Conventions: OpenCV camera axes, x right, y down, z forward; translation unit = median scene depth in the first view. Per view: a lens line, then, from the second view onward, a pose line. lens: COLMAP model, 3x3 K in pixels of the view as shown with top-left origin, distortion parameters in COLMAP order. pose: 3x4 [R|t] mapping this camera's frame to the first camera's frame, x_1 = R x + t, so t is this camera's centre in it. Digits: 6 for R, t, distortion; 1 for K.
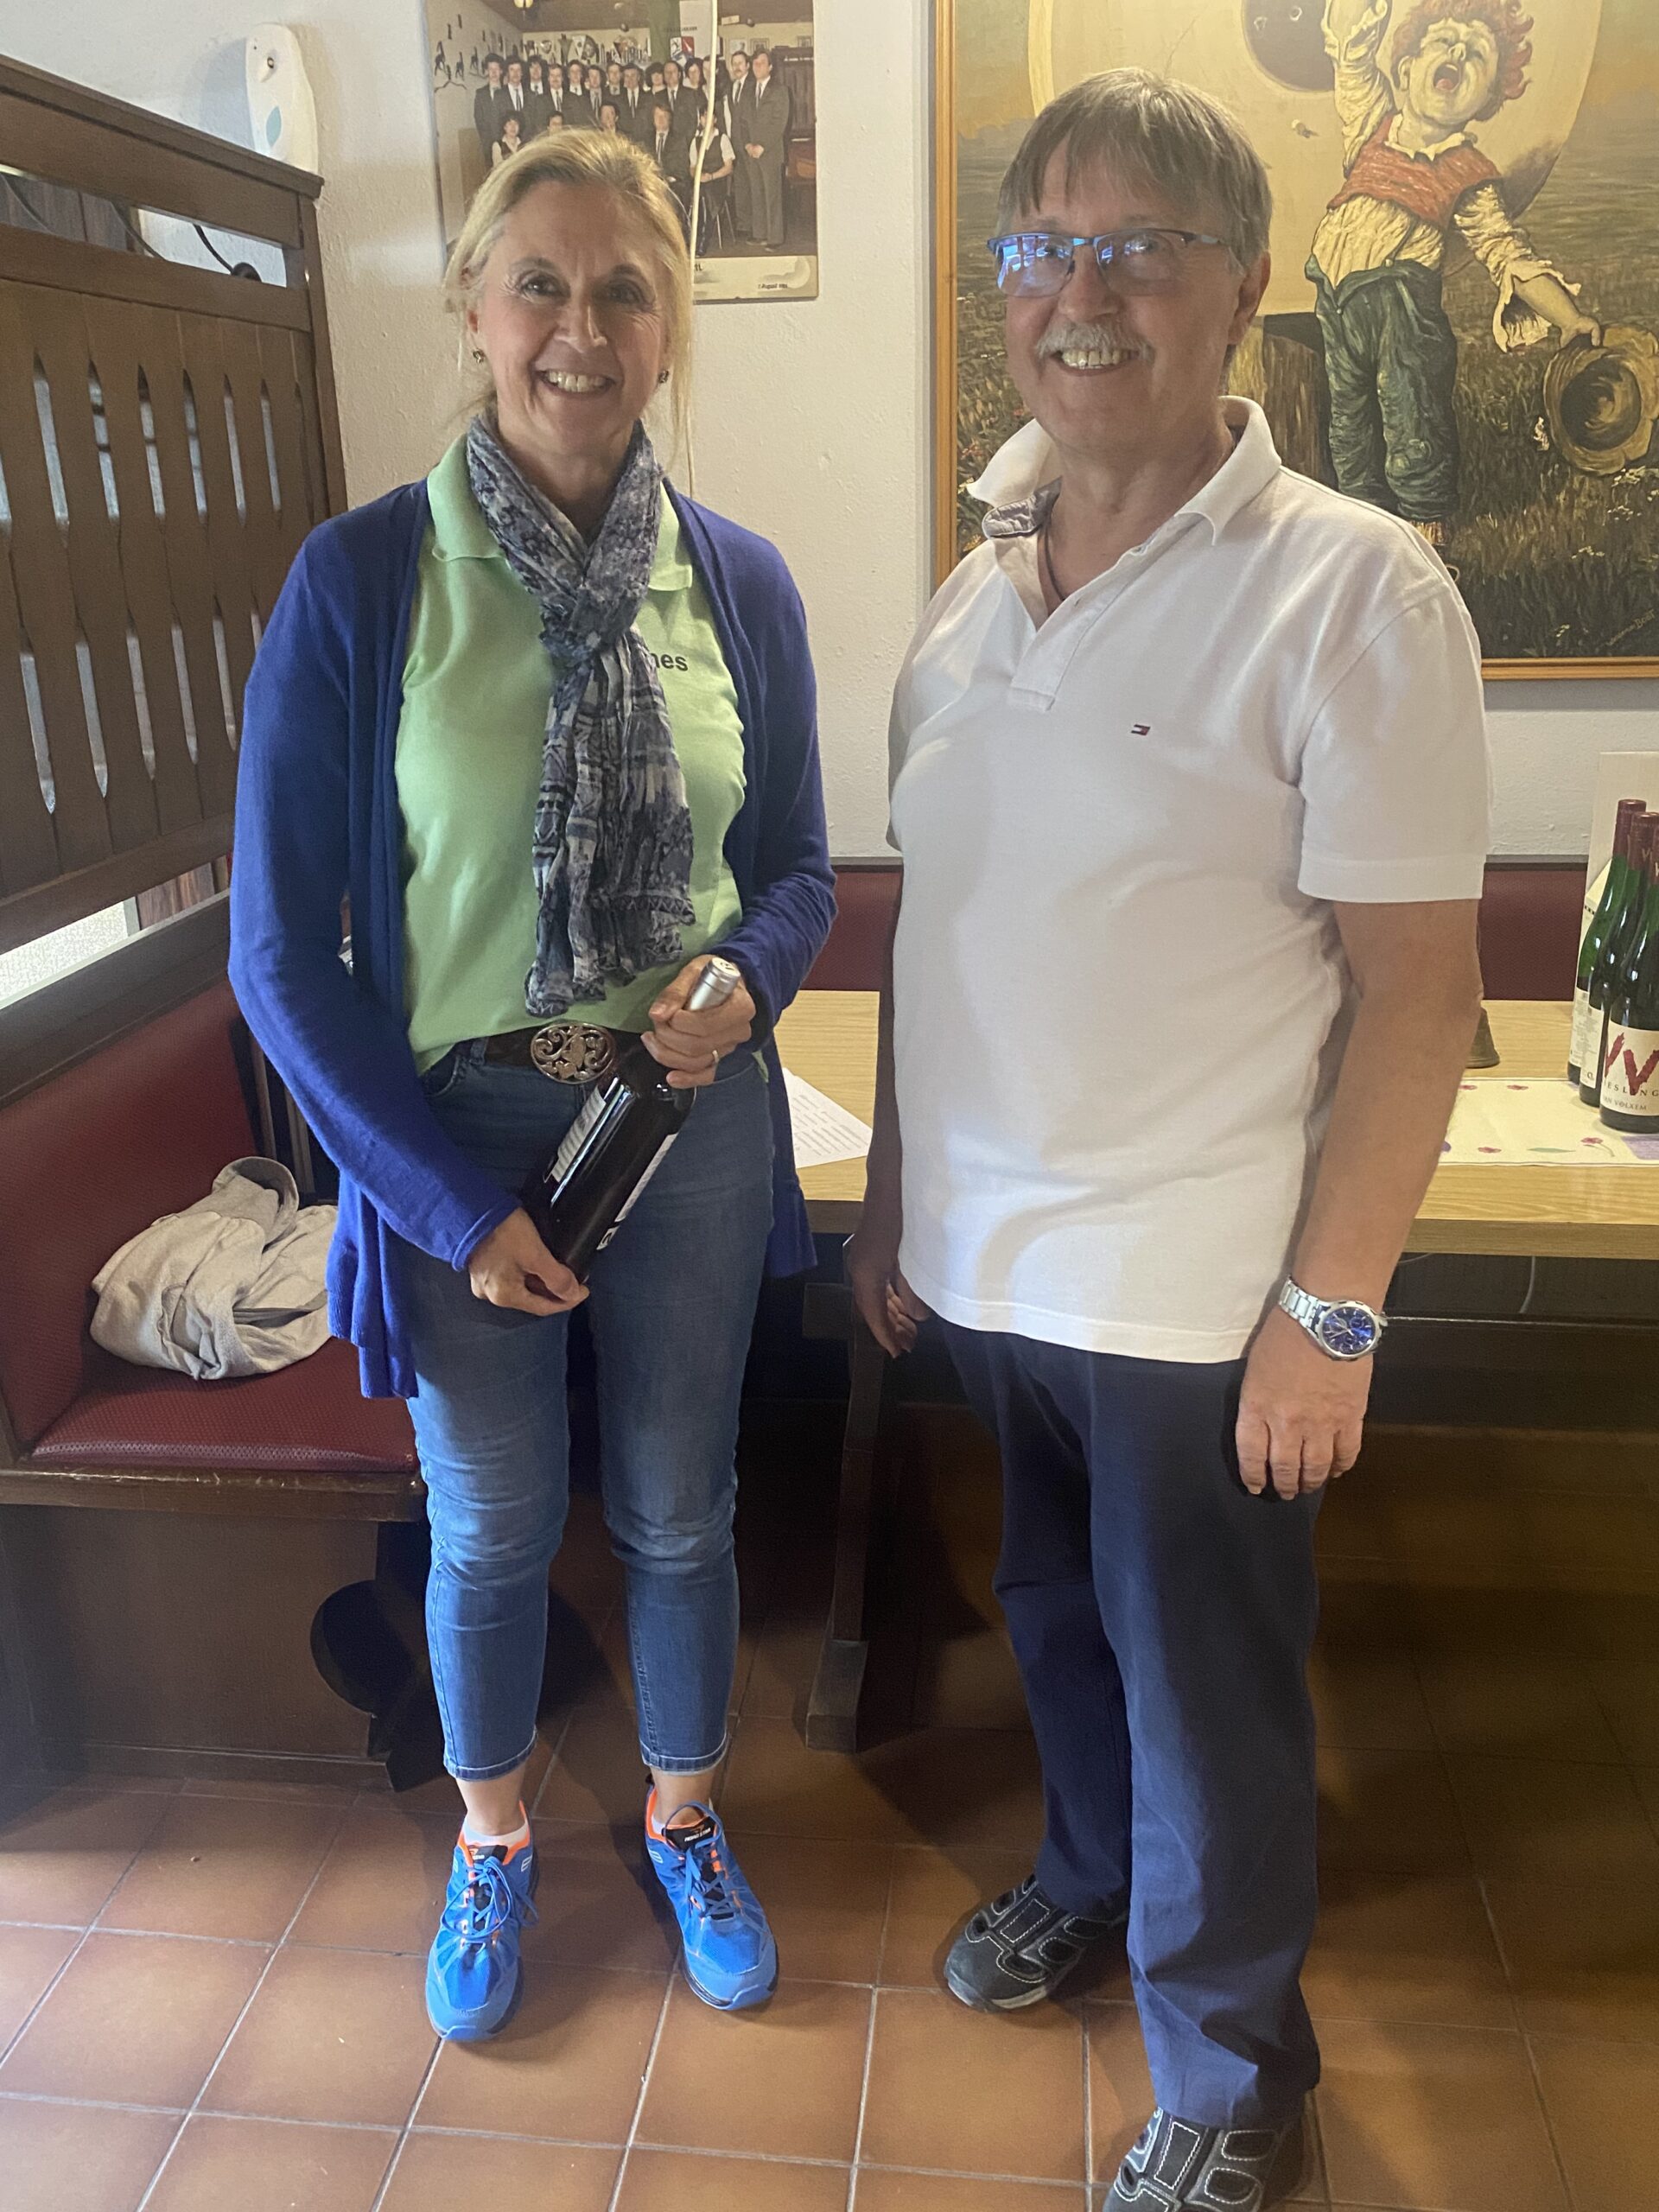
lens RADIAL K [[1795.1, 0, 836.6], [0, 1795.1, 1098.1], [0, 0, 1]] dist [0.004460, 0.001827]
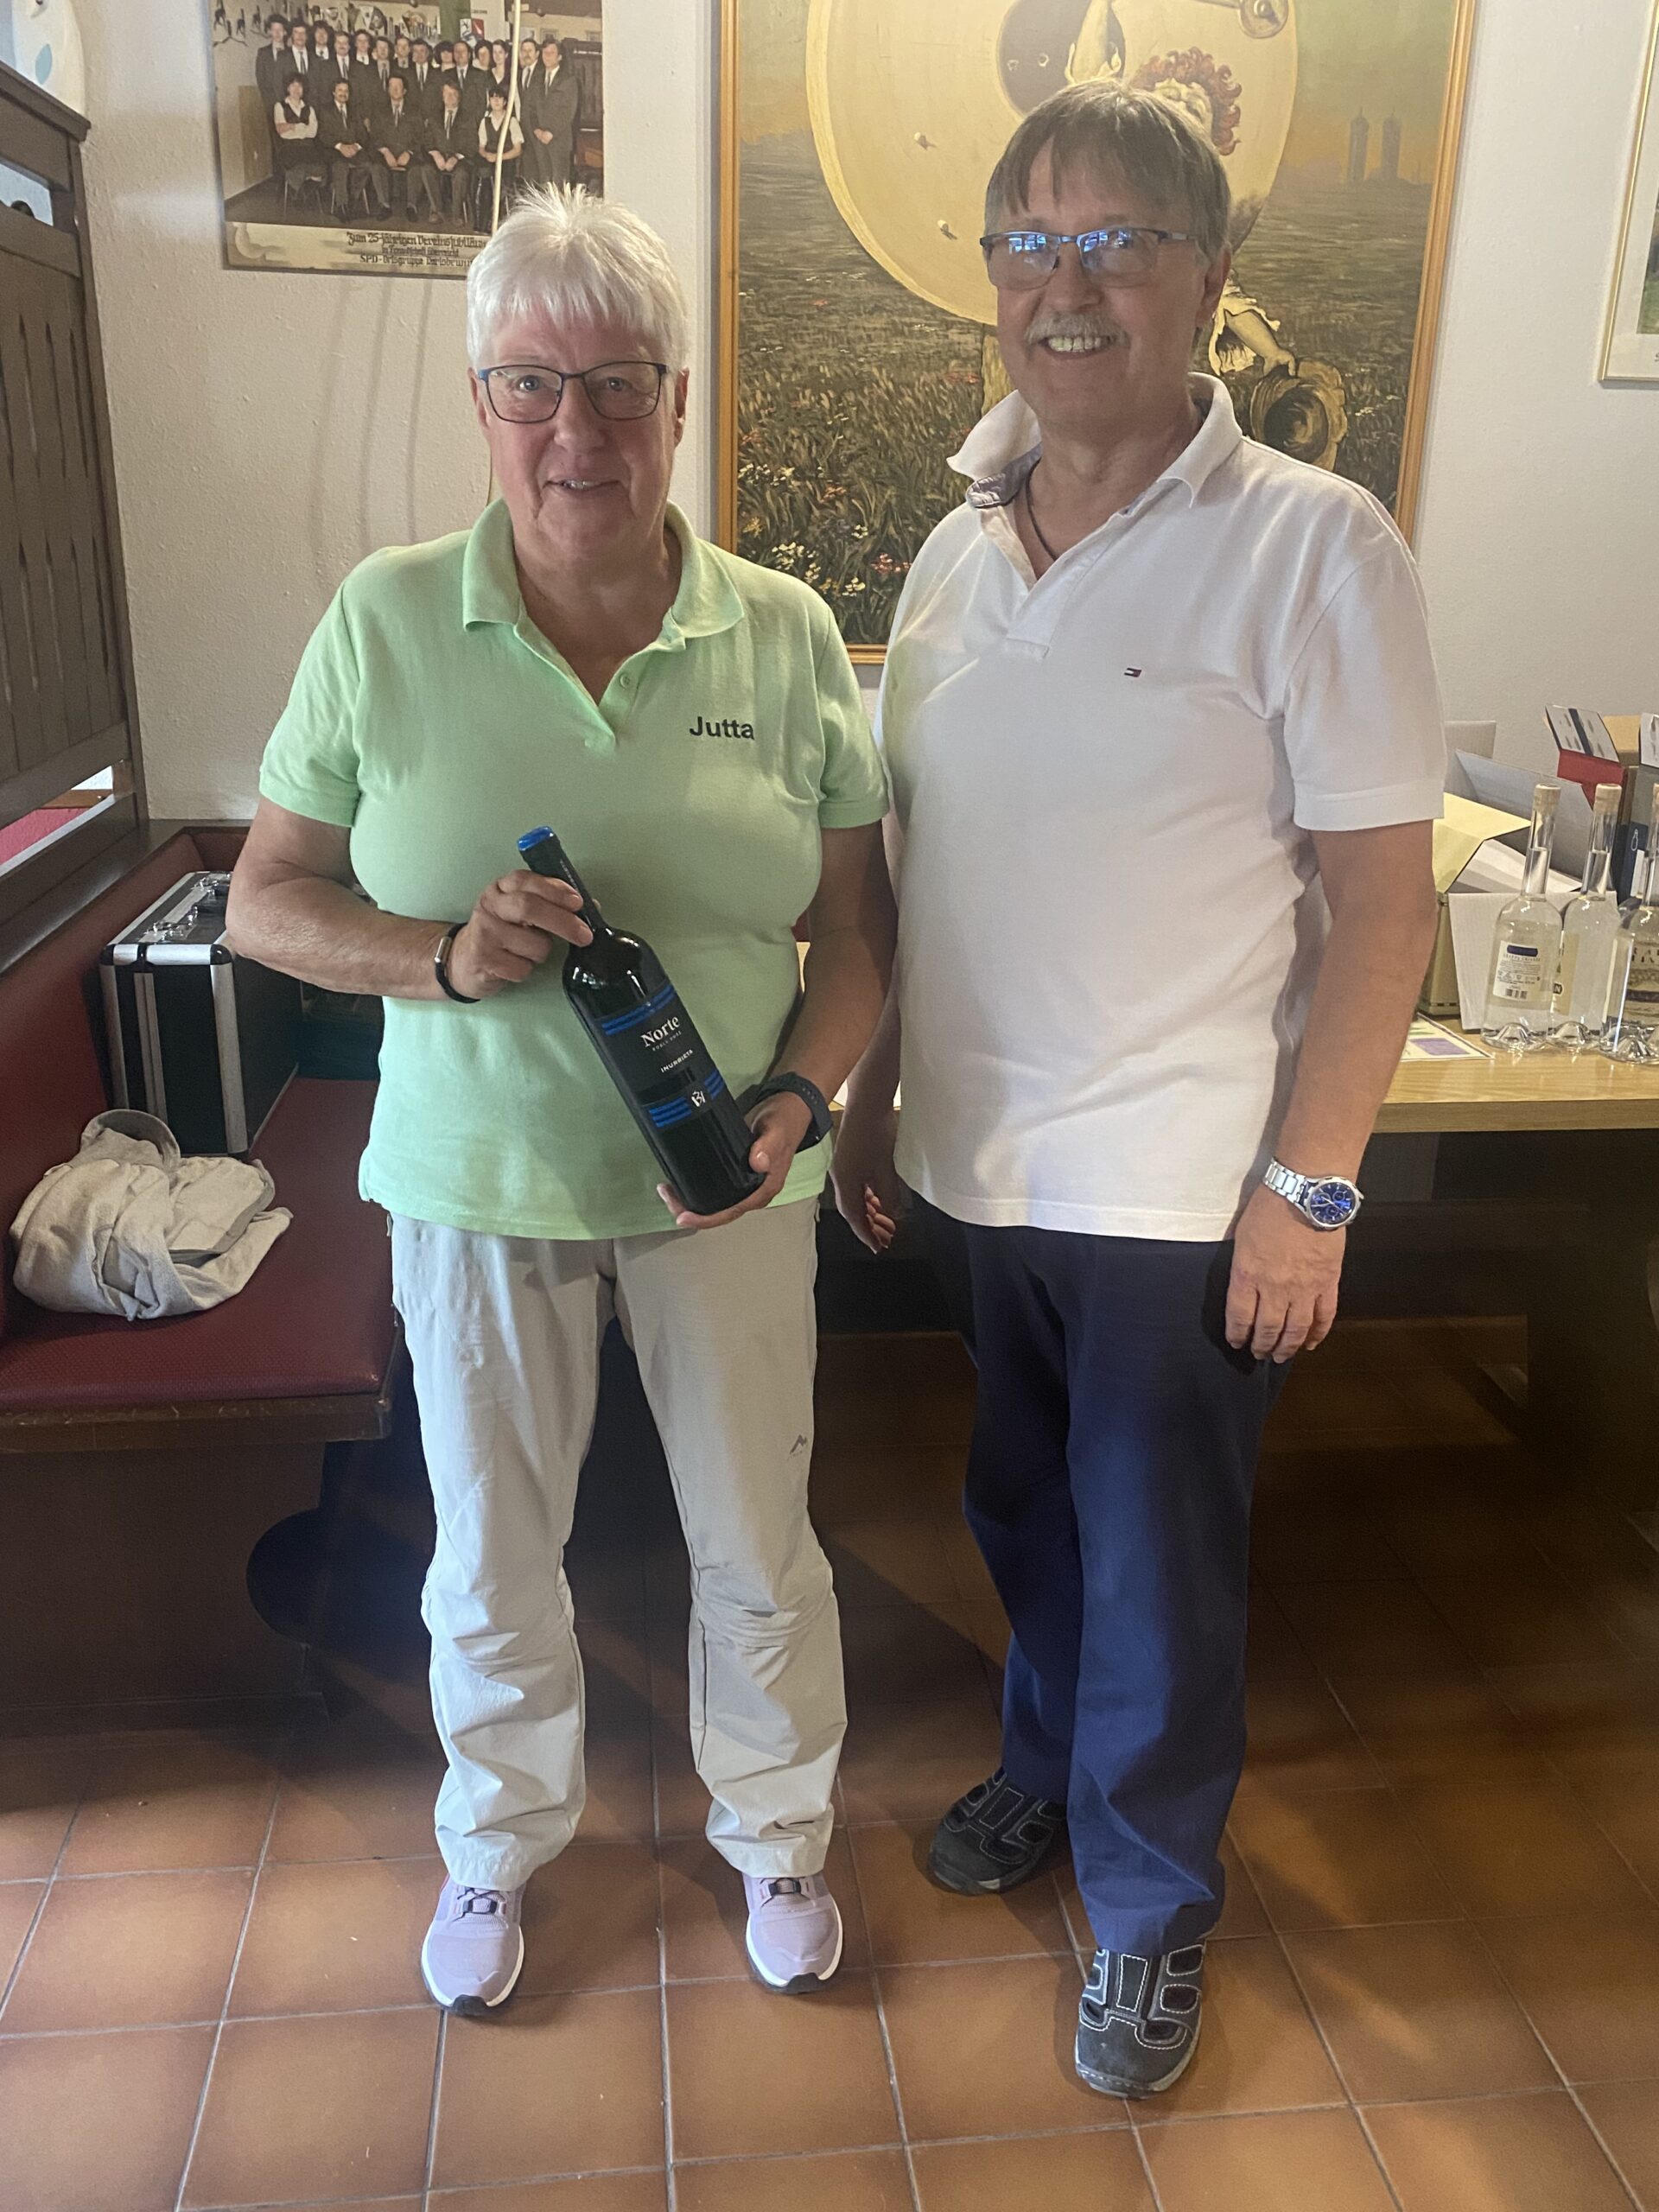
lens RADIAL K [[1795.1, 0, 825.4], [0, 1795.1, 1103.9], [0, 0, 1]] dist [0.004460, 0.001827]
pose [[0.970665, -0.033360, 0.238112, -0.157449], [0.034139, 0.999417, 0.000853, 0.036016], [-0.238002, 0.007301, 0.971237, -0.042114]]
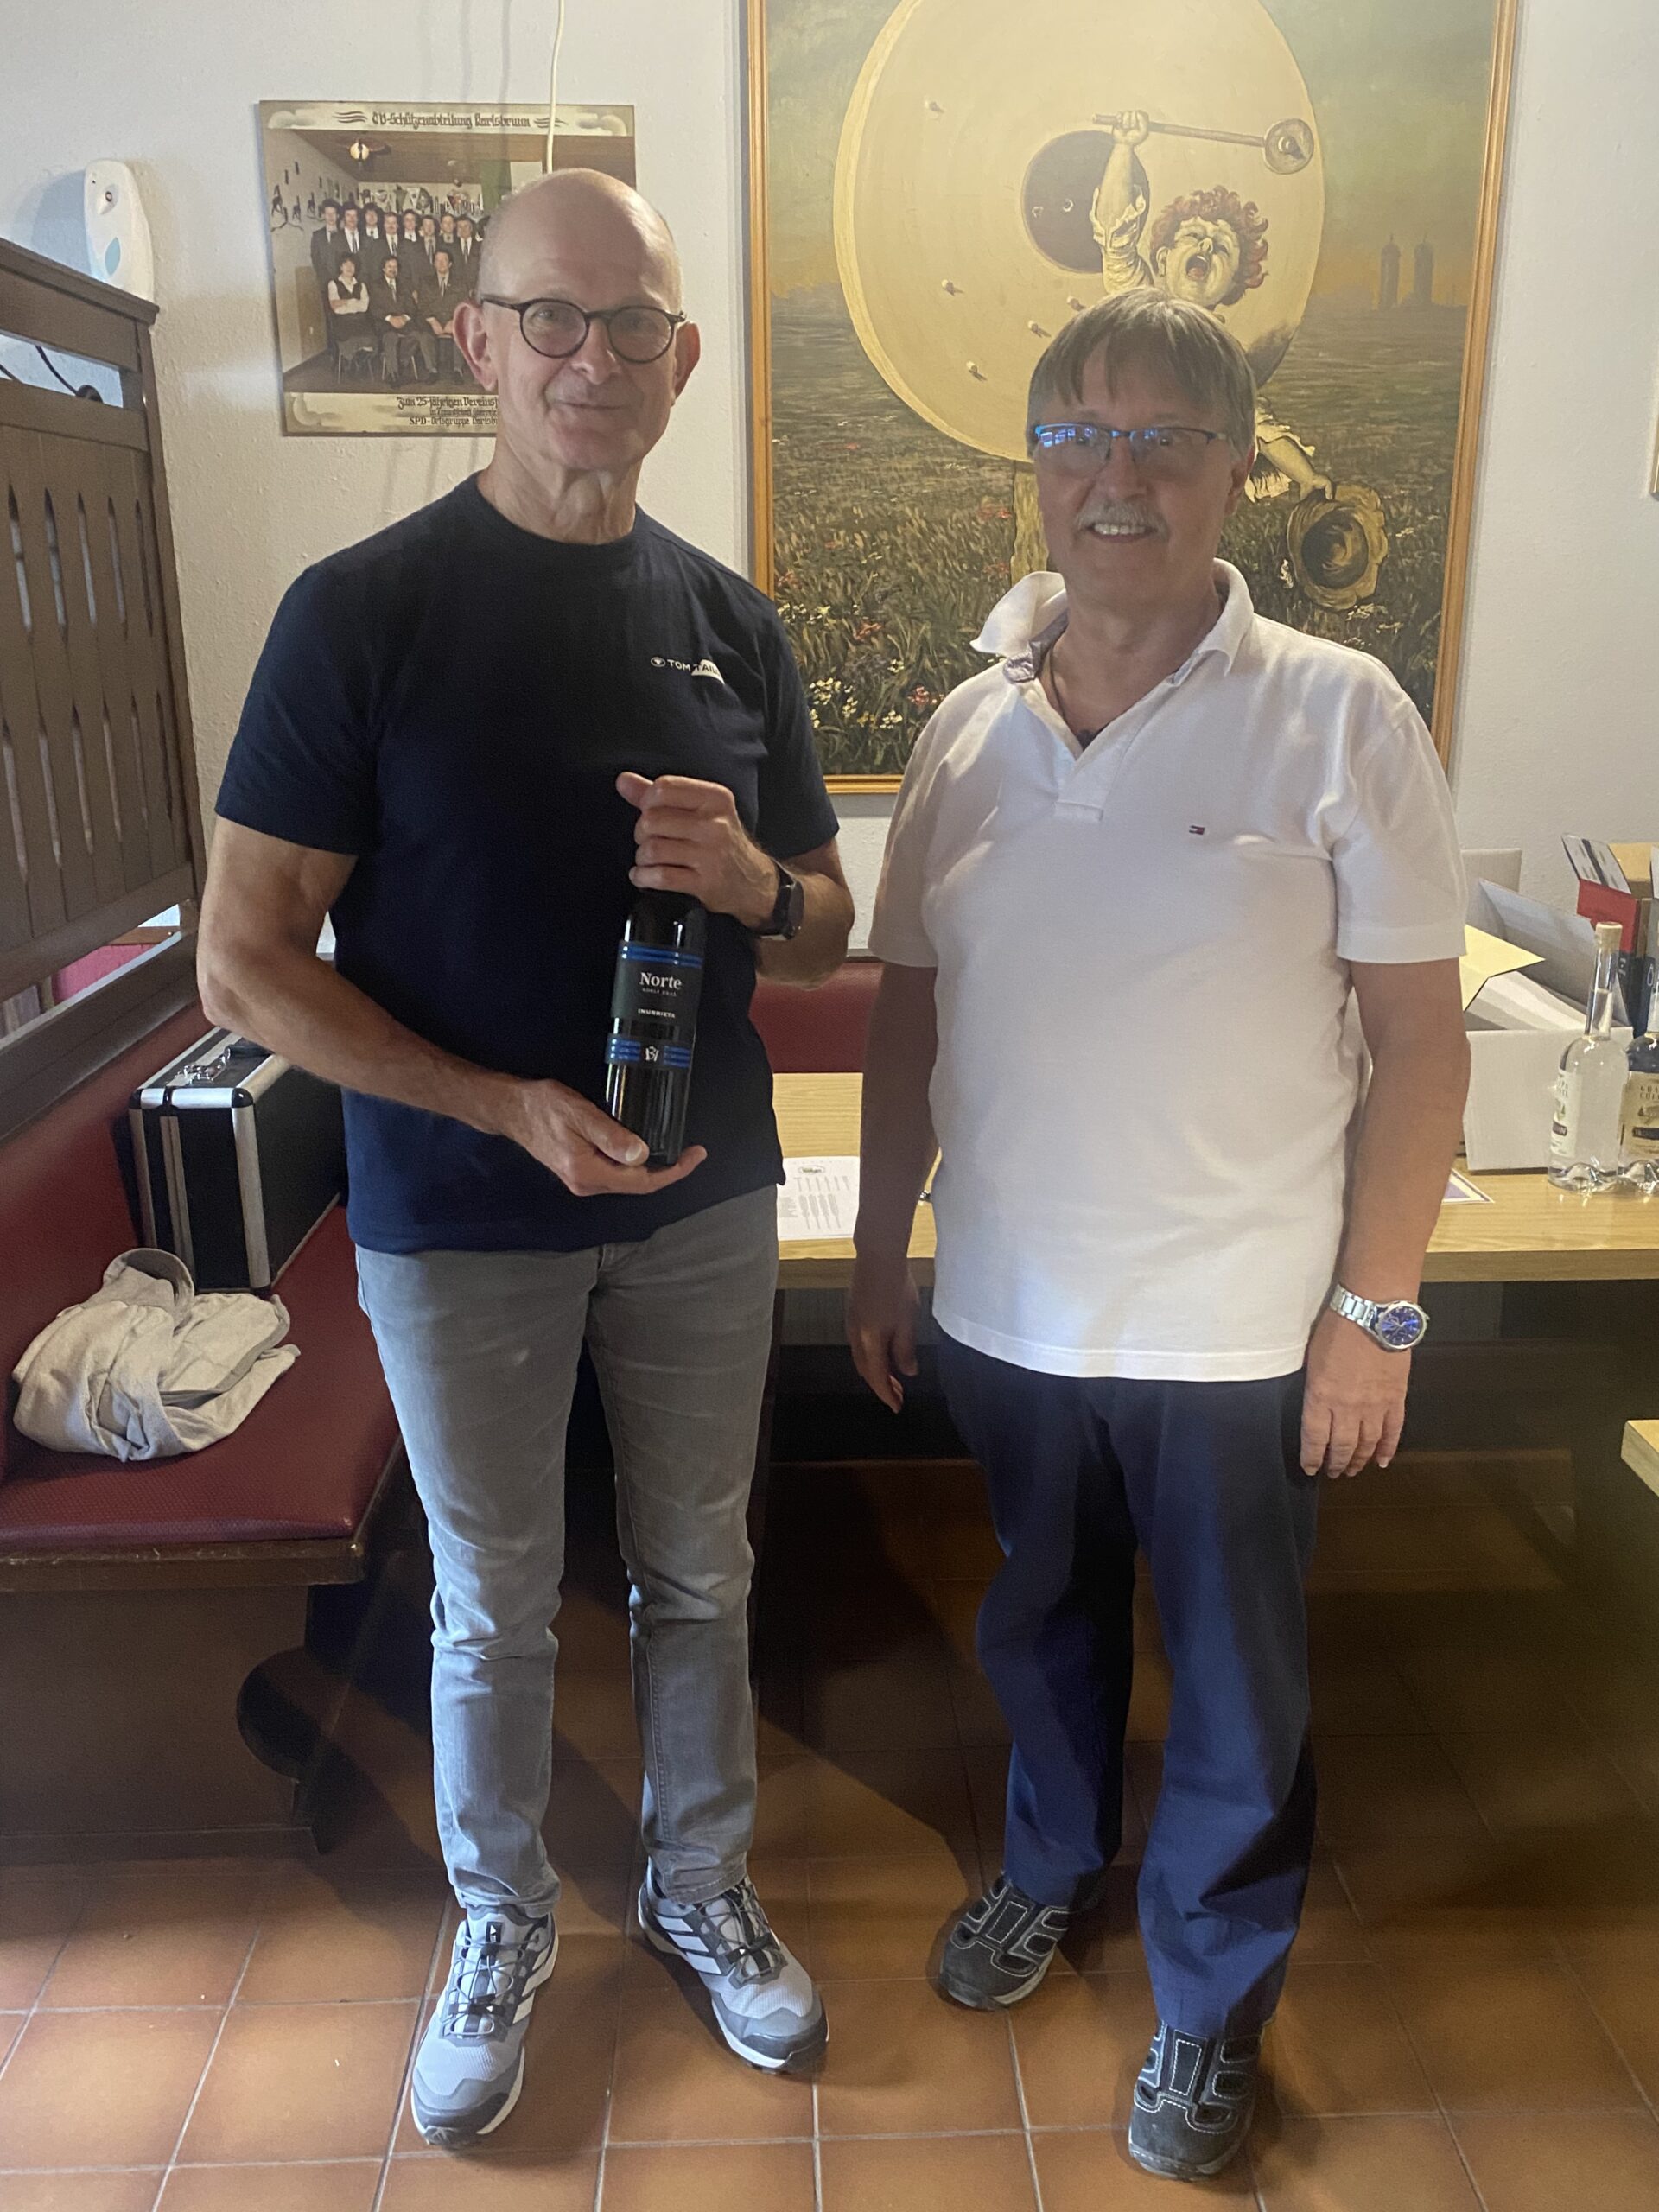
lens RADIAL K [[1795.1, 0, 832.9], [0, 1795.1, 1114.8], [0, 0, 1]] dist [0.004460, 0.001827]
pose [[0.987495, -0.026770, 0.155362, -0.079678], [0.033678, 0.998550, -0.042003, 0.011053], [-0.154012, 0.046710, 0.986964, -0.064990]]
